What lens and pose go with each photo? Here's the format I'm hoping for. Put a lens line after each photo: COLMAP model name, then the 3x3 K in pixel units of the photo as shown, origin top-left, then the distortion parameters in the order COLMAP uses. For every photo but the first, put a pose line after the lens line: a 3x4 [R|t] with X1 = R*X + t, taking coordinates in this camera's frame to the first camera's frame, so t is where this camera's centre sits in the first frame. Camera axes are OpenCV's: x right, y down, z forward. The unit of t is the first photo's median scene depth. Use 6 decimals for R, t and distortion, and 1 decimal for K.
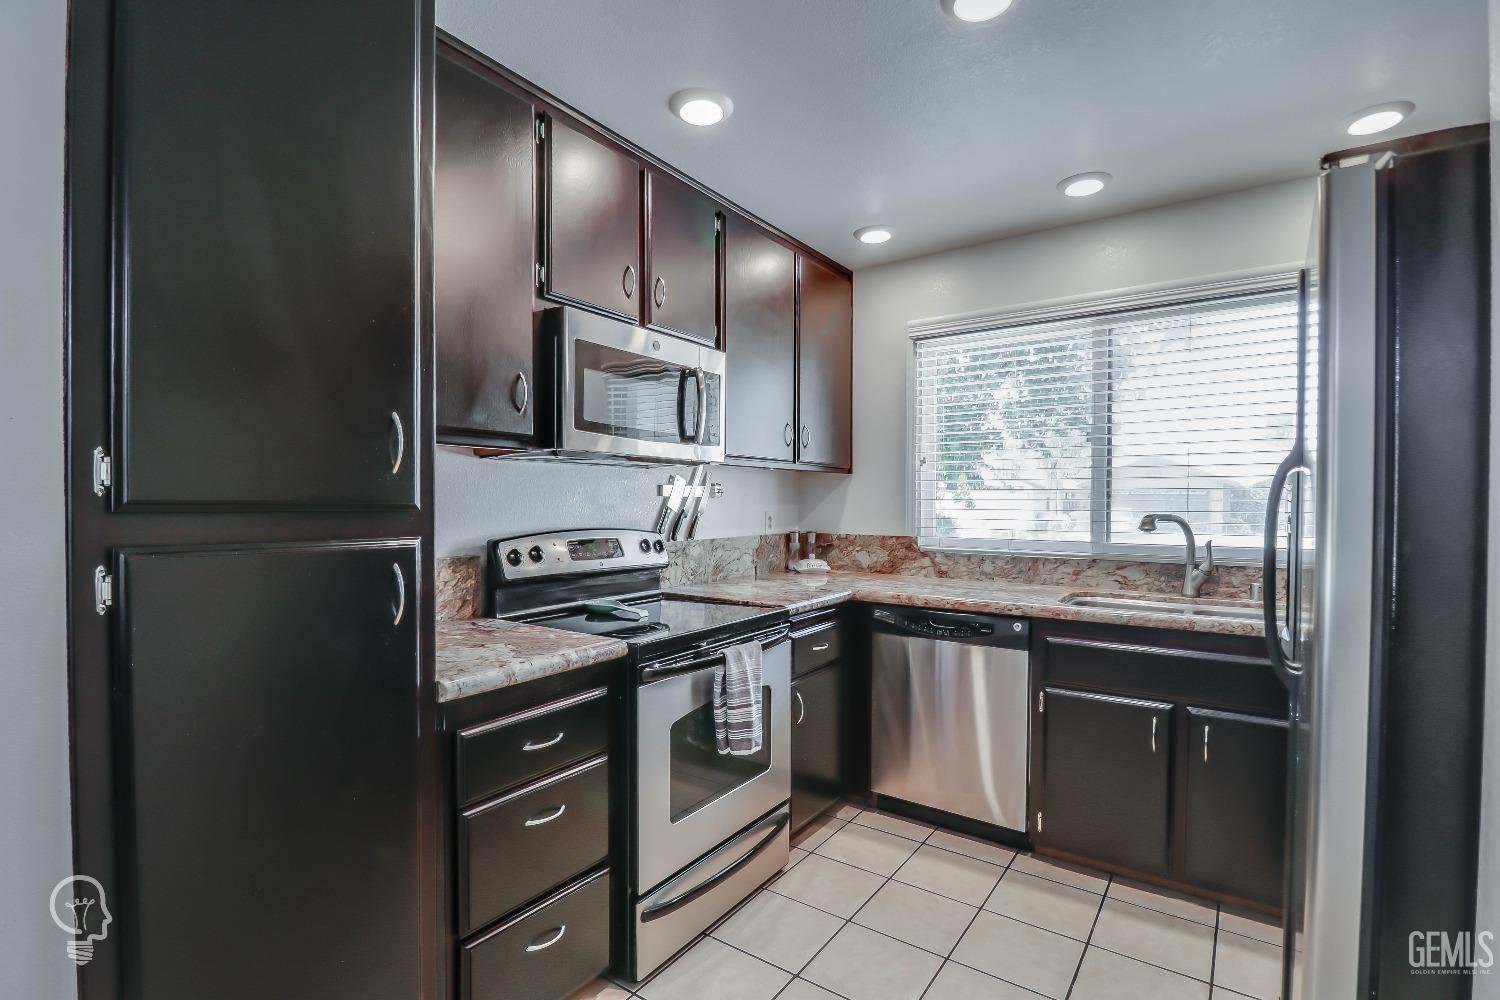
lens RADIAL K [[700.7, 0, 719.0], [0, 700.7, 510.4], [0, 0, 1]] dist [-0.004661, -0.007434]
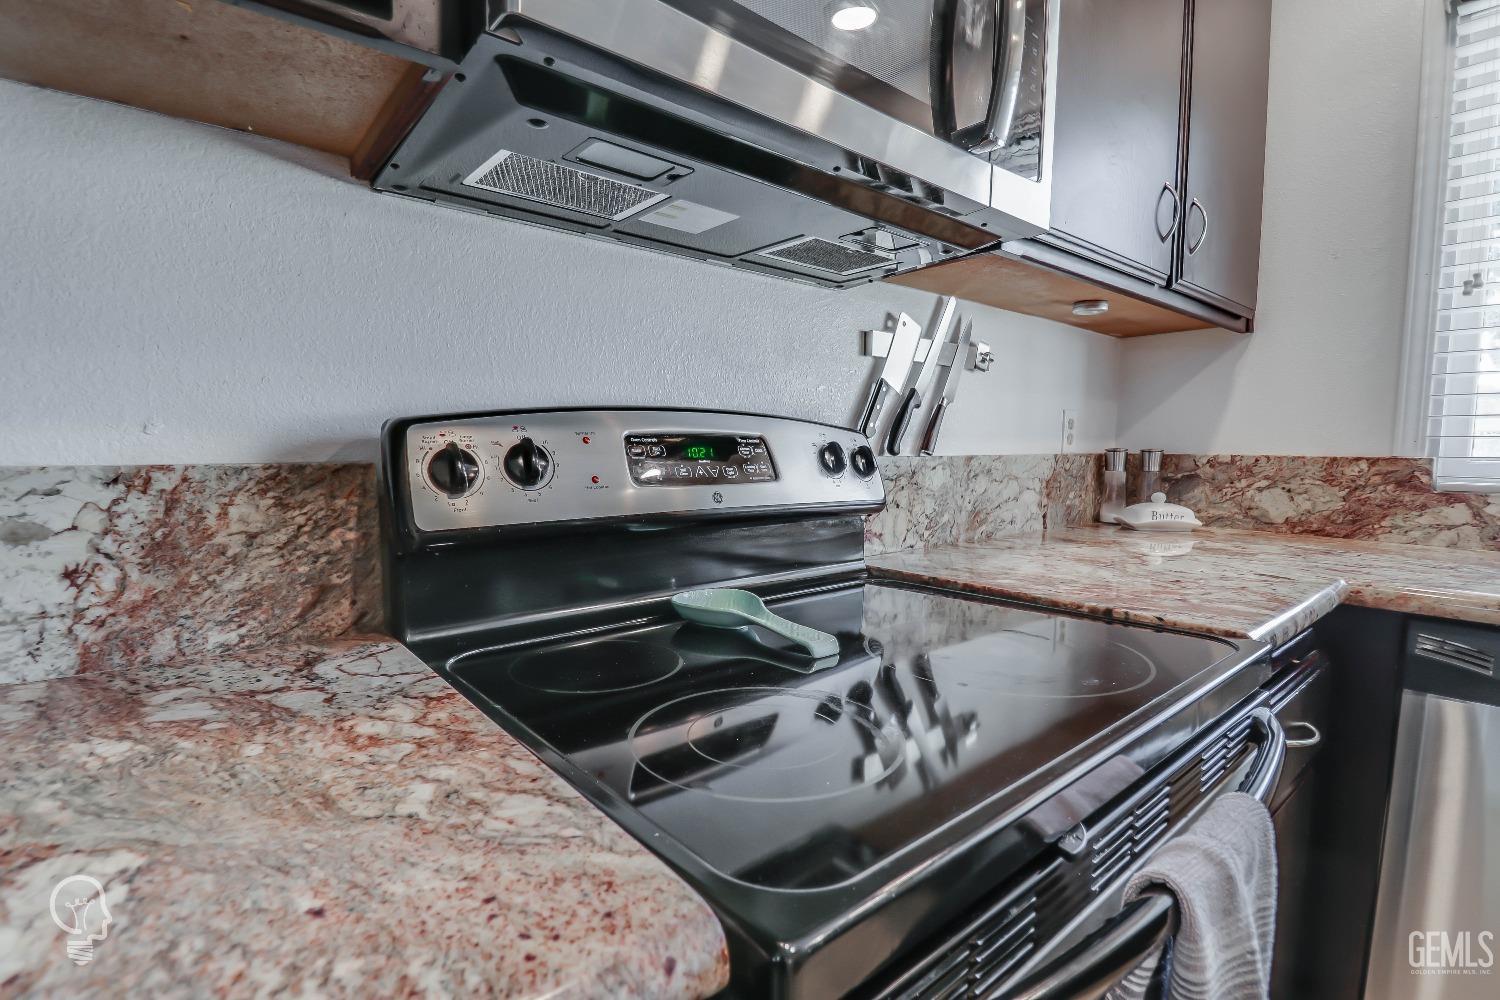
lens RADIAL K [[700.7, 0, 746.9], [0, 700.7, 502.8], [0, 0, 1]] dist [-0.004661, -0.007434]
pose [[0.975277, 0.023910, -0.219690, -0.056237], [-0.008948, 0.997587, 0.068848, 0.044313], [0.220806, -0.065180, 0.973137, 0.525636]]
